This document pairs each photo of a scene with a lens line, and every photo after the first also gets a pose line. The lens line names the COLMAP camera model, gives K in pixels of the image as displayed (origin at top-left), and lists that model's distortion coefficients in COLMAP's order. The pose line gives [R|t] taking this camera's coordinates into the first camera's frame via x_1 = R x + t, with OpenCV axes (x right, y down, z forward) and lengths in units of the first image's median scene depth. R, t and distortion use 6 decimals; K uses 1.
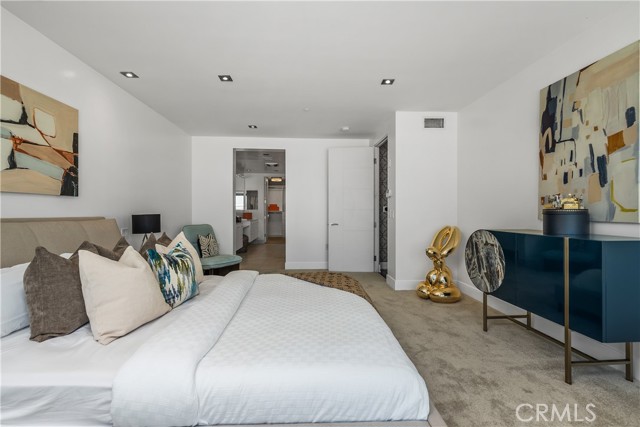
lens RADIAL K [[301.4, 0, 318.9], [0, 301.4, 207.6], [0, 0, 1]] dist [0.001639, 0.000200]
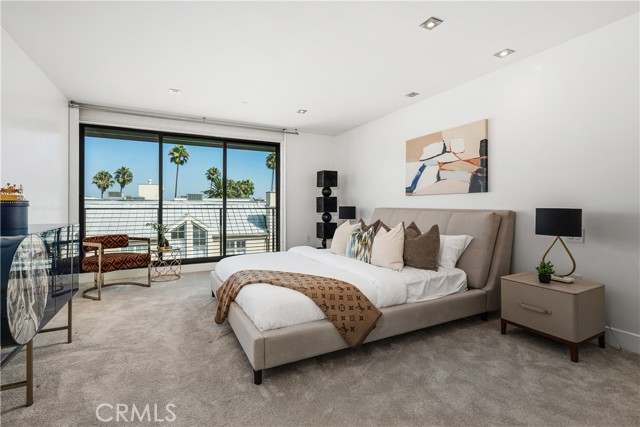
lens RADIAL K [[301.4, 0, 318.9], [0, 301.4, 207.6], [0, 0, 1]] dist [0.001639, 0.000200]
pose [[-0.906712, -0.000079, -0.421749, 0.315945], [0.003883, 0.999956, -0.008534, 0.033897], [0.421732, -0.009375, -0.906672, 1.924272]]
